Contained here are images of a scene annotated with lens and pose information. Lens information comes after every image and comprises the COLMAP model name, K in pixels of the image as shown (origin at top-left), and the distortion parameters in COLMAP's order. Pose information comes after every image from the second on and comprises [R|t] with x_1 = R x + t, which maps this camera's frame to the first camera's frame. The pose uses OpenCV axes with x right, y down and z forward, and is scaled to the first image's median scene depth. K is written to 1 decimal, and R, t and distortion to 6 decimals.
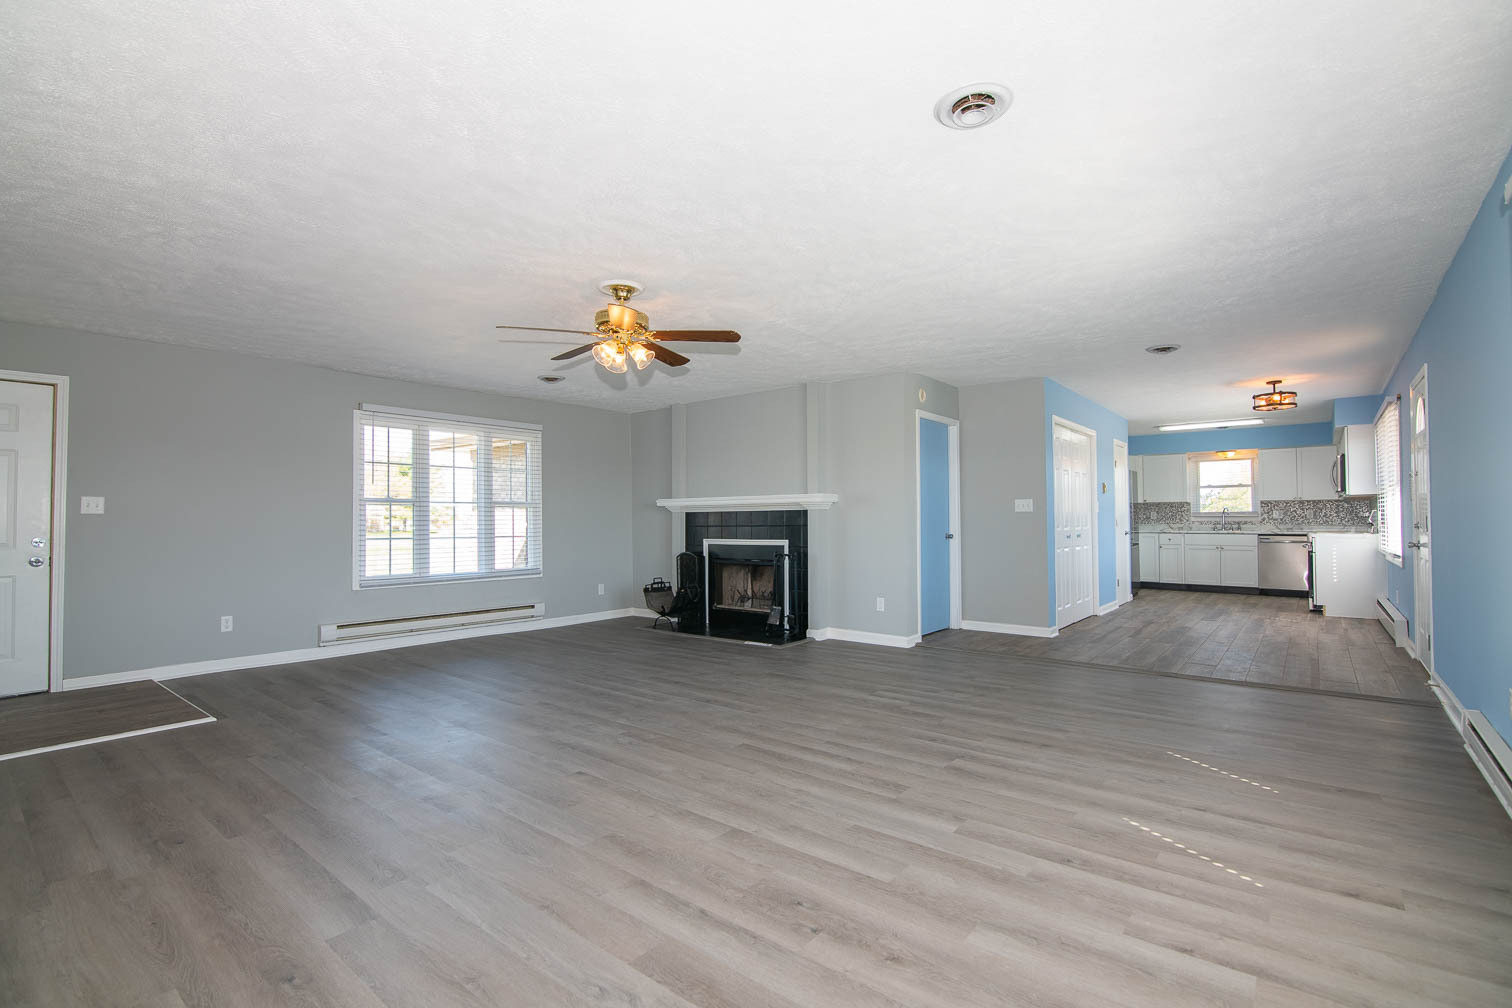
lens RADIAL K [[701.8, 0, 750.1], [0, 701.8, 503.7], [0, 0, 1]] dist [-0.014667, 0.000174]
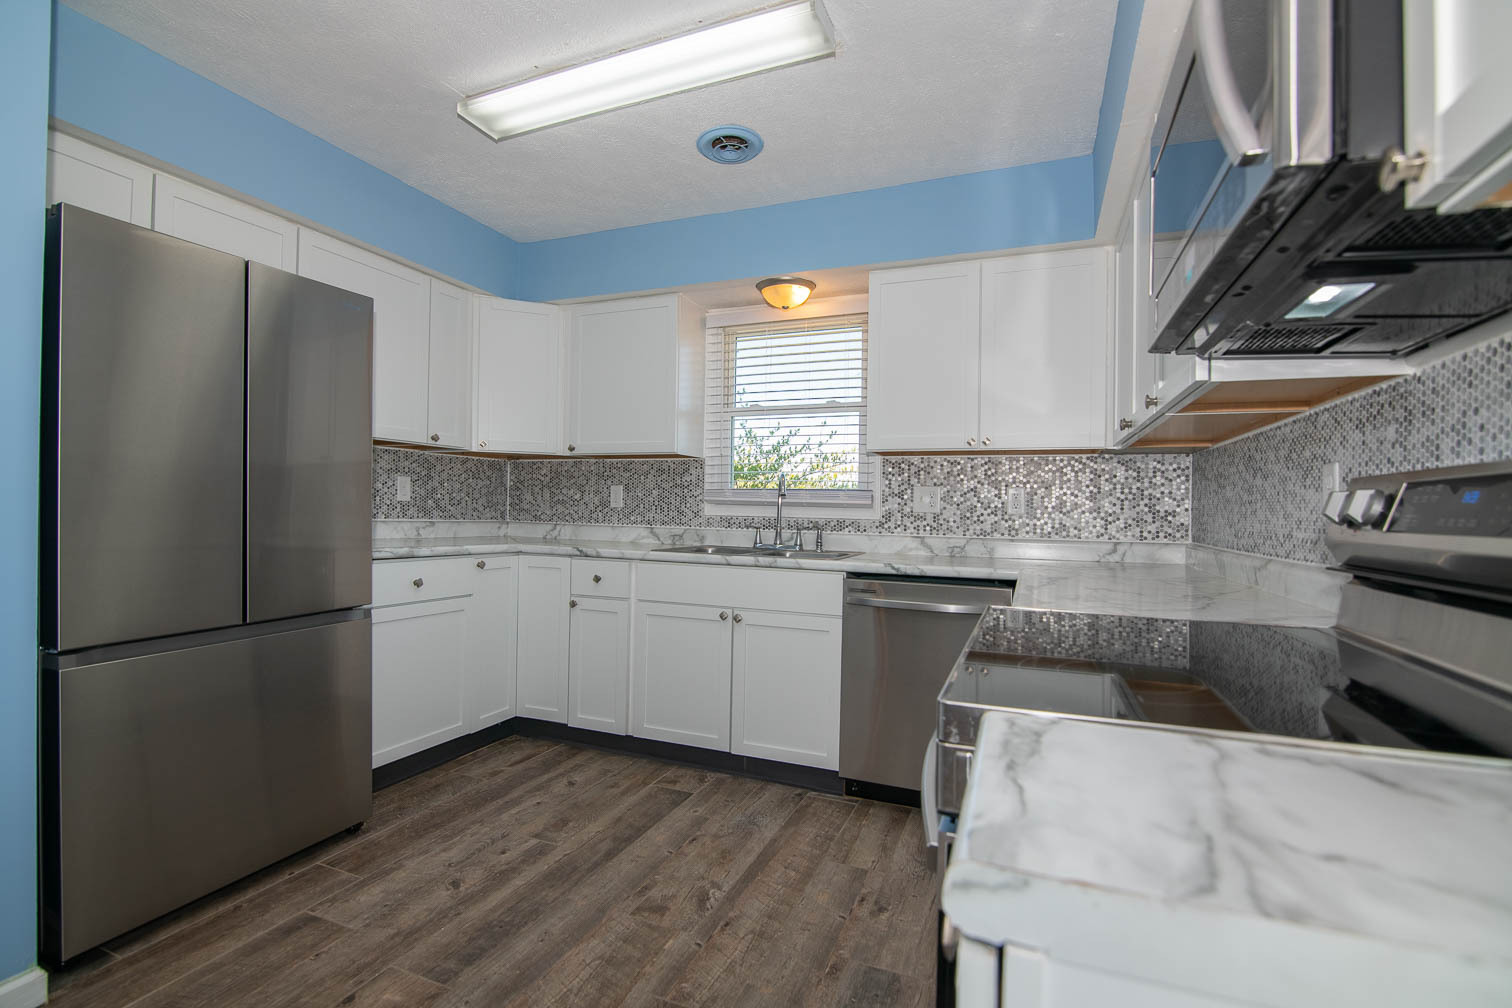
lens RADIAL K [[686.6, 0, 756.0], [0, 686.6, 504.0], [0, 0, 1]] dist [-0.011673, 0.000037]
pose [[0.955052, 0.020022, 0.295761, 0.586081], [-0.026234, 0.999510, 0.017048, 0.013662], [-0.295274, -0.024041, 0.955110, 0.721129]]
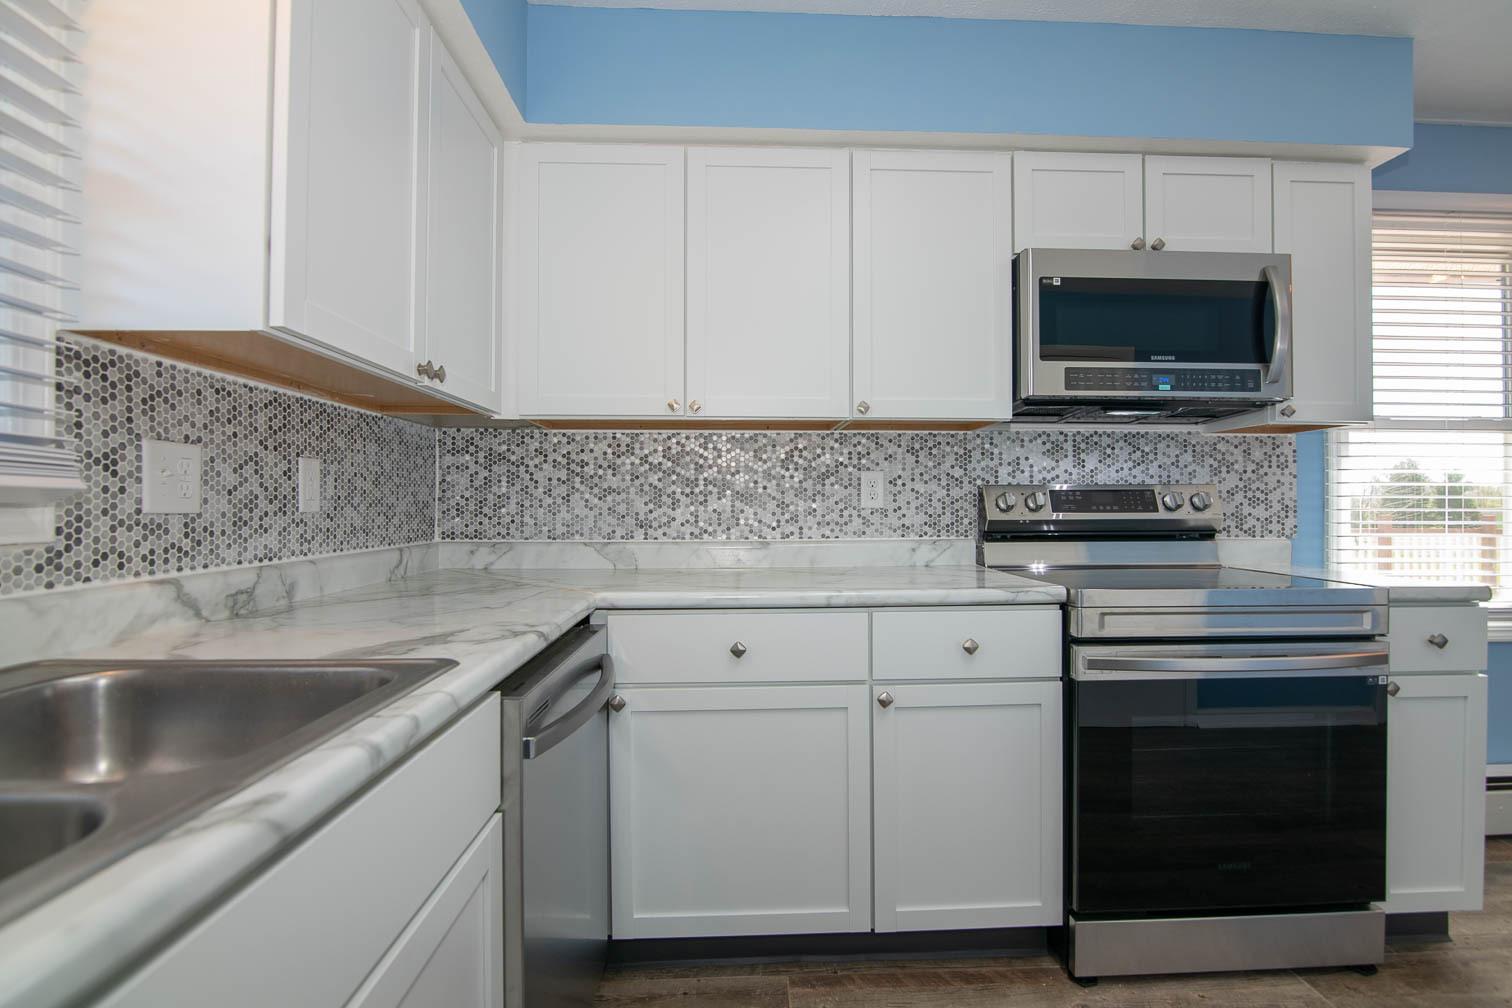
lens RADIAL K [[701.8, 0, 750.1], [0, 701.8, 503.7], [0, 0, 1]] dist [-0.014667, 0.000174]
pose [[-0.655944, 0.002631, 0.754805, 0.599022], [-0.017193, 0.999682, -0.018426, 0.019347], [-0.754613, -0.025064, -0.655691, 0.981460]]
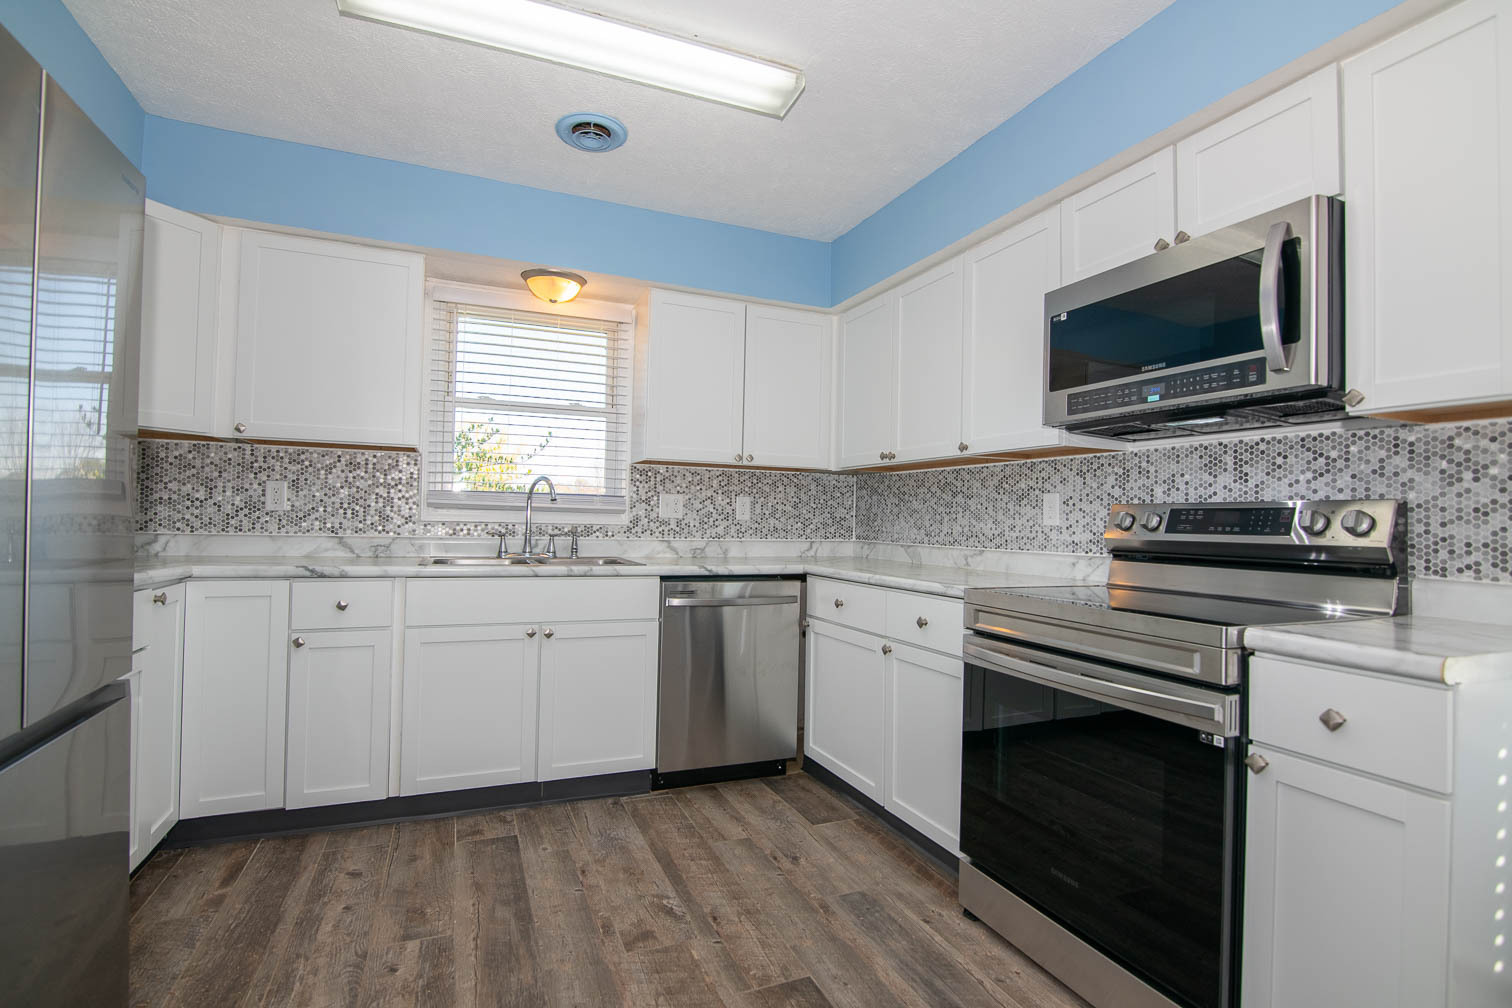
lens RADIAL K [[701.8, 0, 750.1], [0, 701.8, 503.7], [0, 0, 1]] dist [-0.014667, 0.000174]
pose [[0.473752, 0.030310, 0.880137, 0.474024], [-0.043233, 0.999003, -0.011132, 0.015793], [-0.879596, -0.032777, 0.474590, 0.792826]]
